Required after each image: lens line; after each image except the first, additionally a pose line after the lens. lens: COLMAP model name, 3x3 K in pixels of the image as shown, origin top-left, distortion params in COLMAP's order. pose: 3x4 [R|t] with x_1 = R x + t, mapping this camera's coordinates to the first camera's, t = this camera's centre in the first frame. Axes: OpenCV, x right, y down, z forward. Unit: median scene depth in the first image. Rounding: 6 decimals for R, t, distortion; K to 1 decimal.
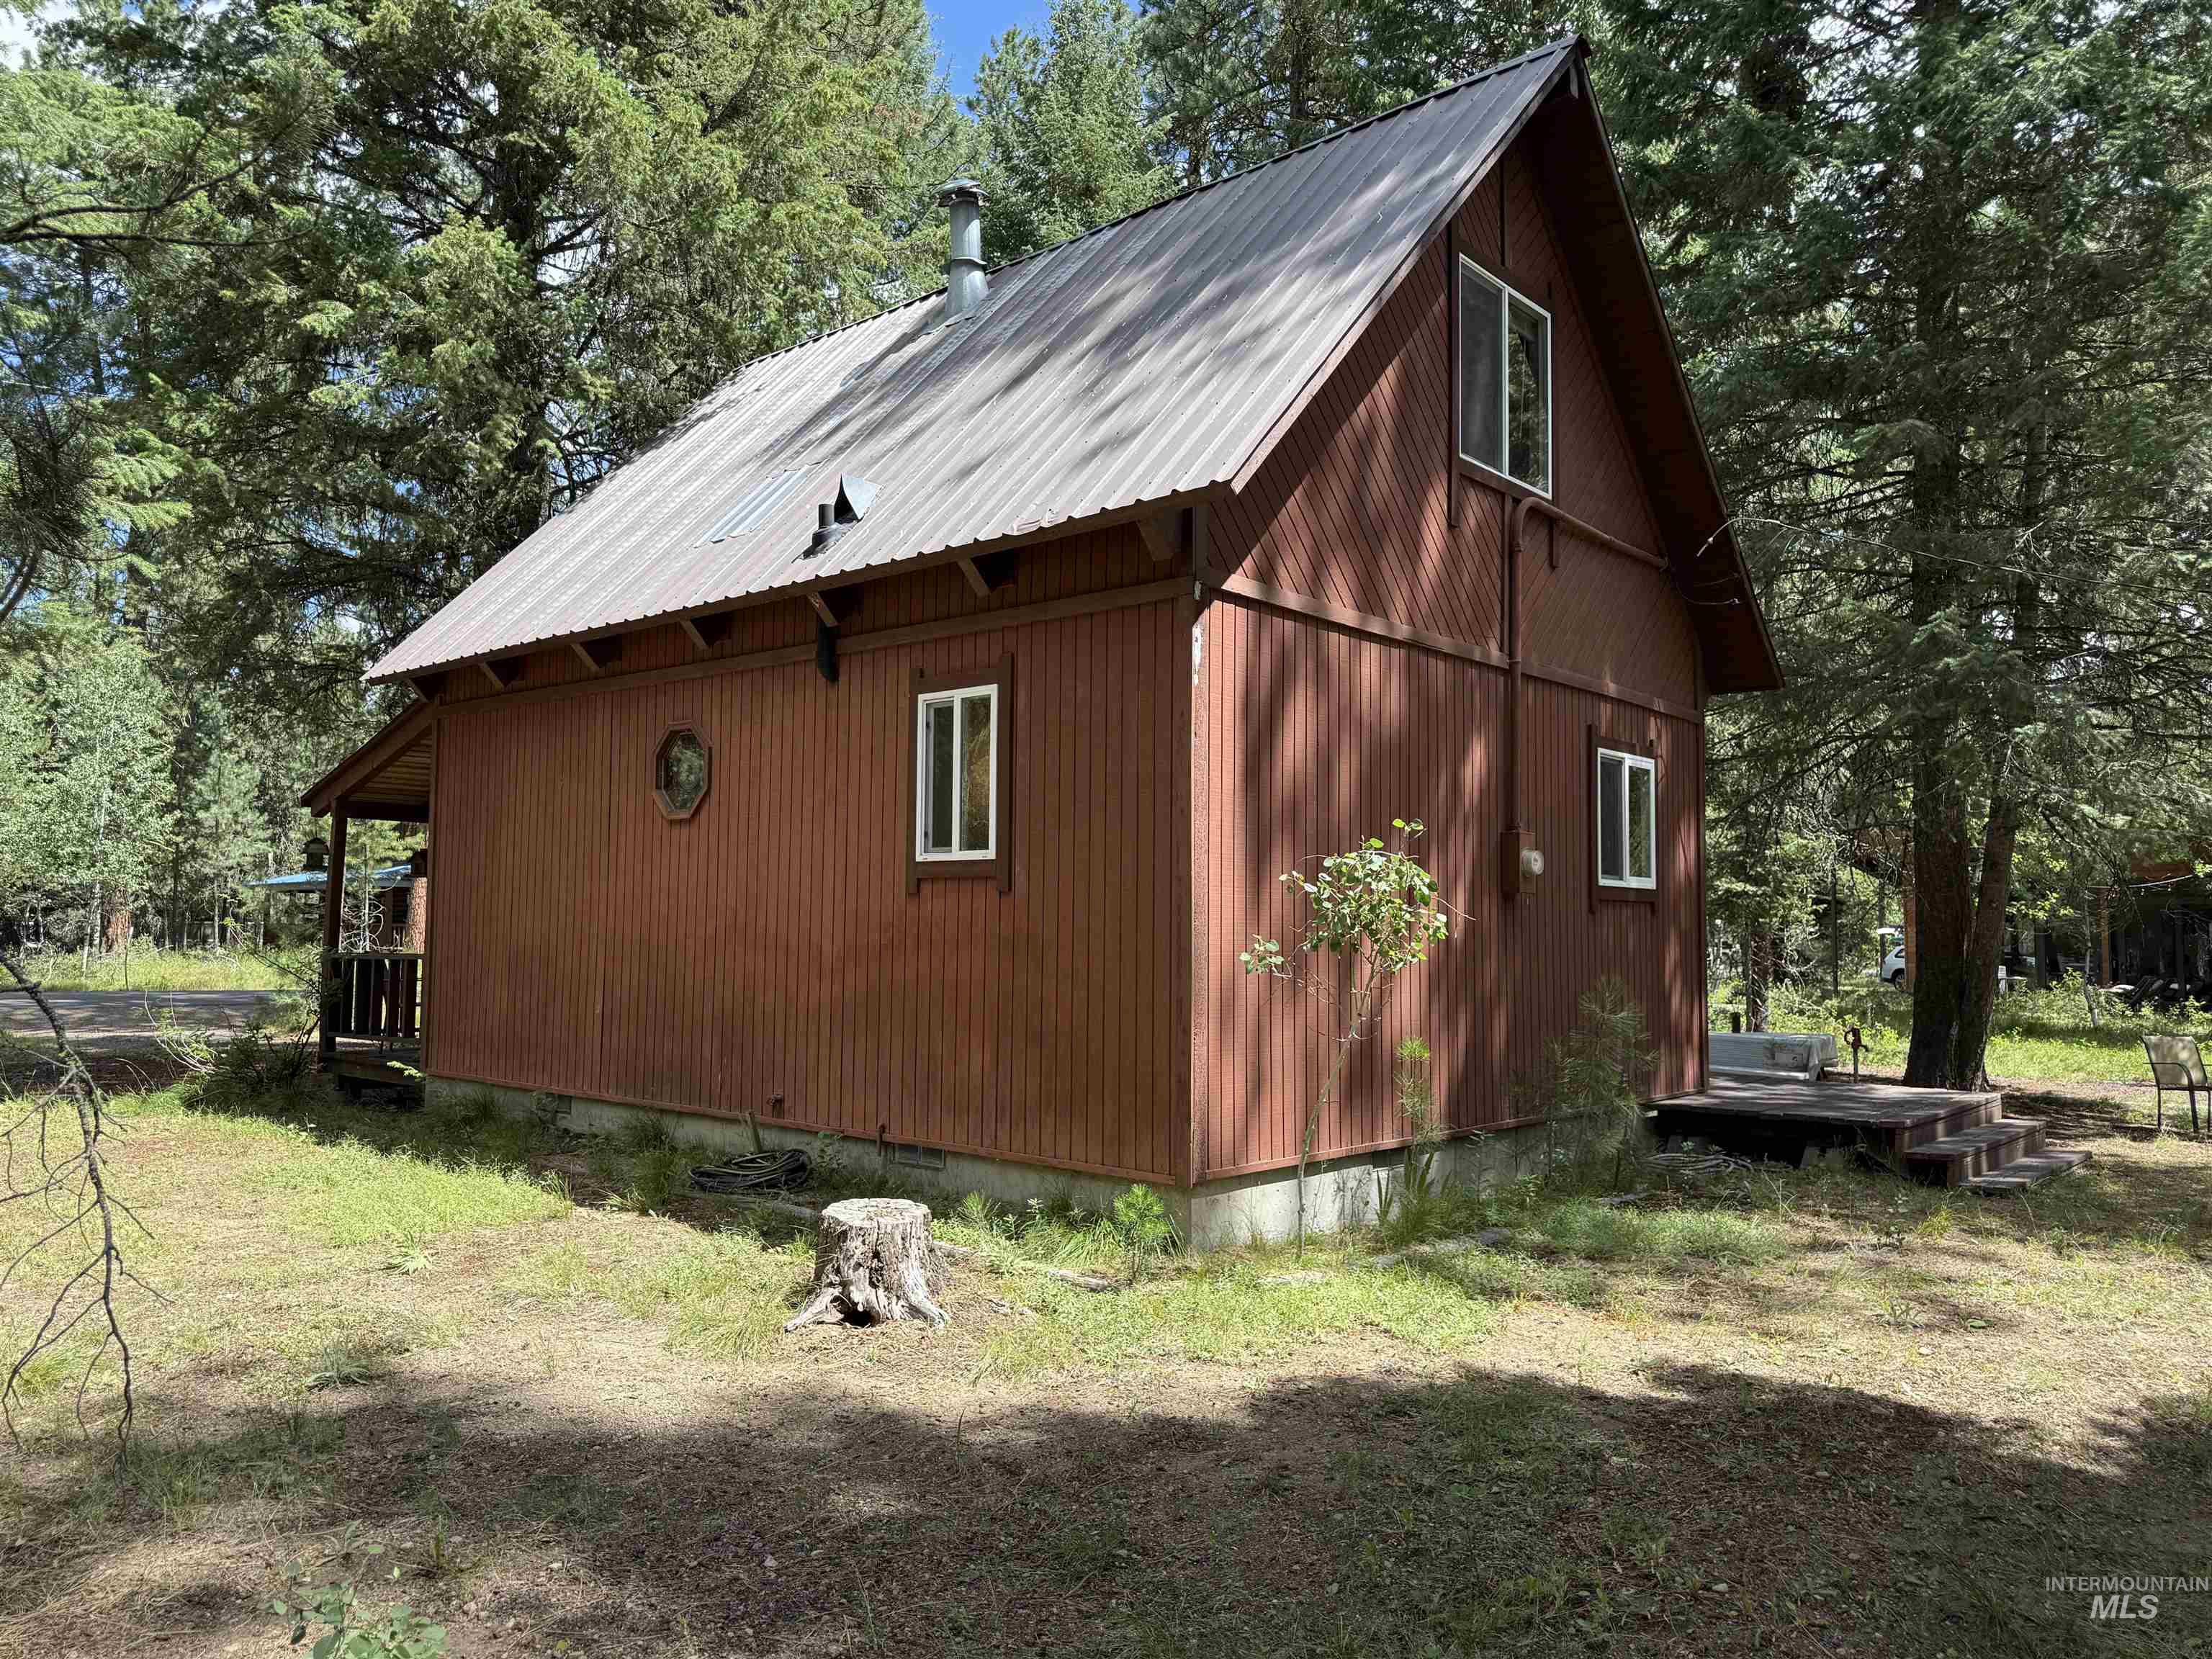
lens RADIAL K [[1567.1, 0, 1103.1], [0, 1567.1, 833.7], [0, 0, 1]] dist [0.049926, -0.043642]
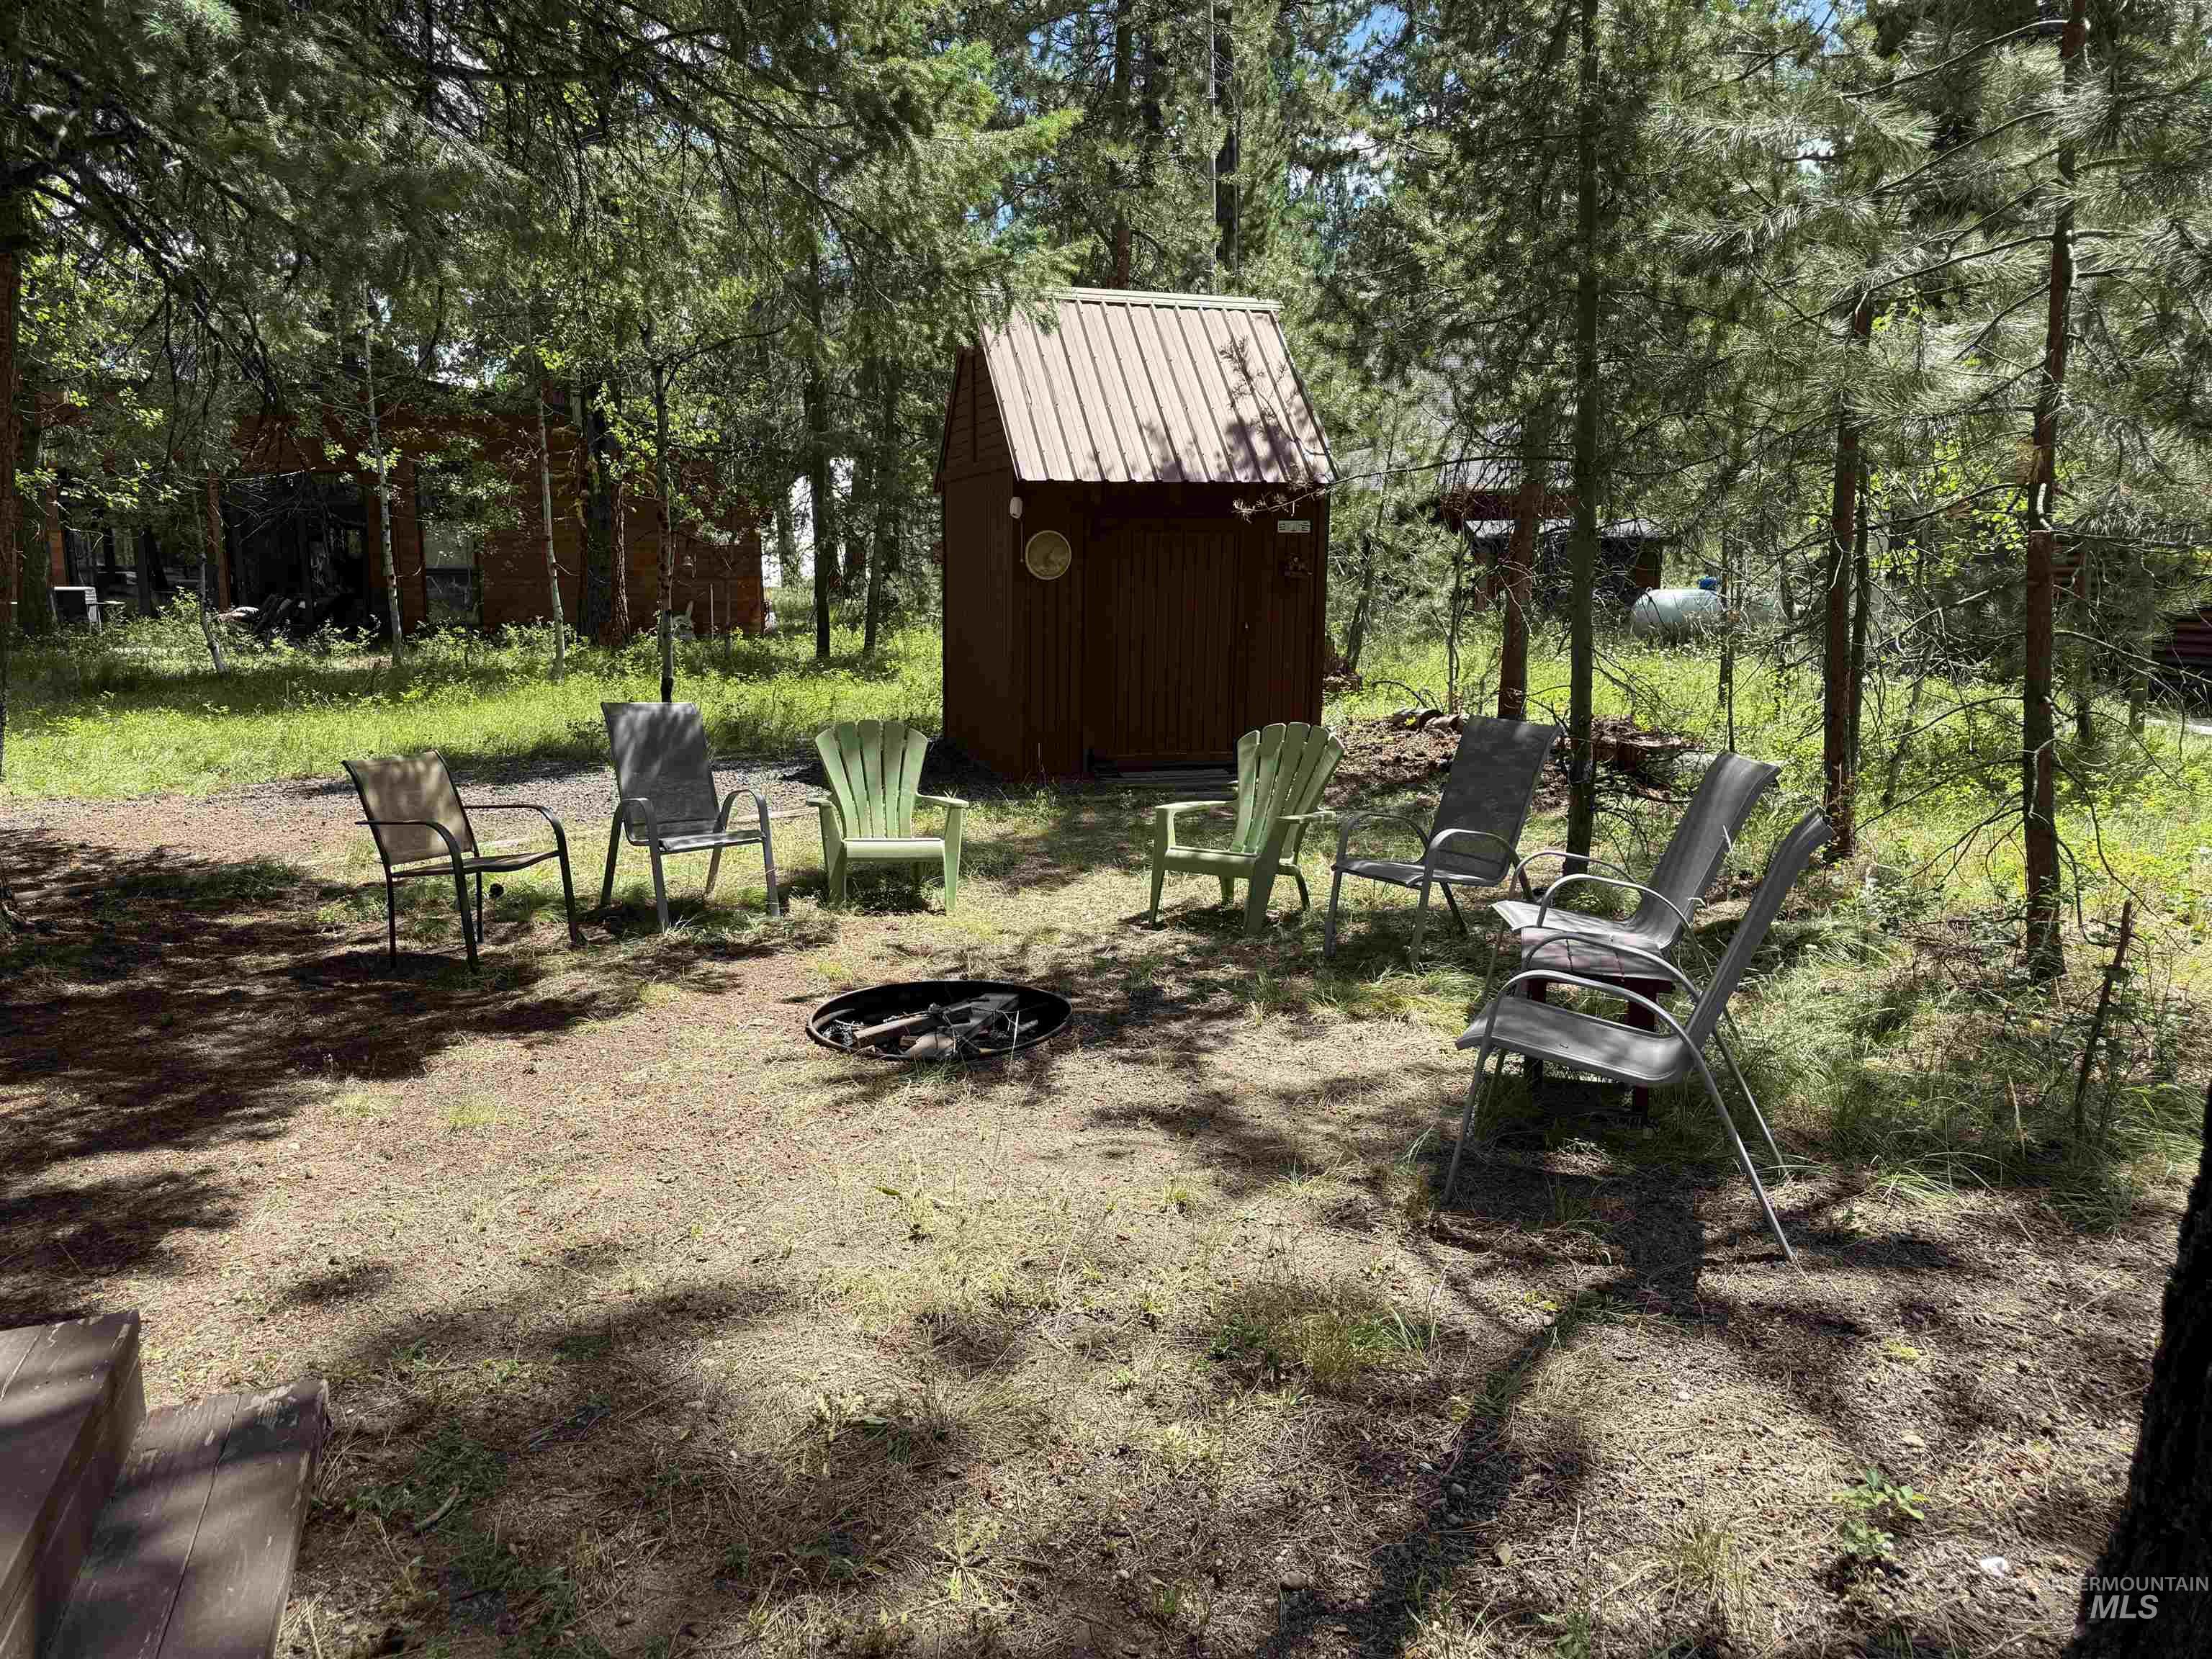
lens RADIAL K [[1567.1, 0, 1103.1], [0, 1567.1, 833.7], [0, 0, 1]] dist [0.049926, -0.043642]
pose [[0.480739, -0.153111, 0.863393, 0.144113], [-0.058989, 0.976760, 0.206060, 0.015917], [-0.874877, -0.149992, 0.460535, 0.239753]]
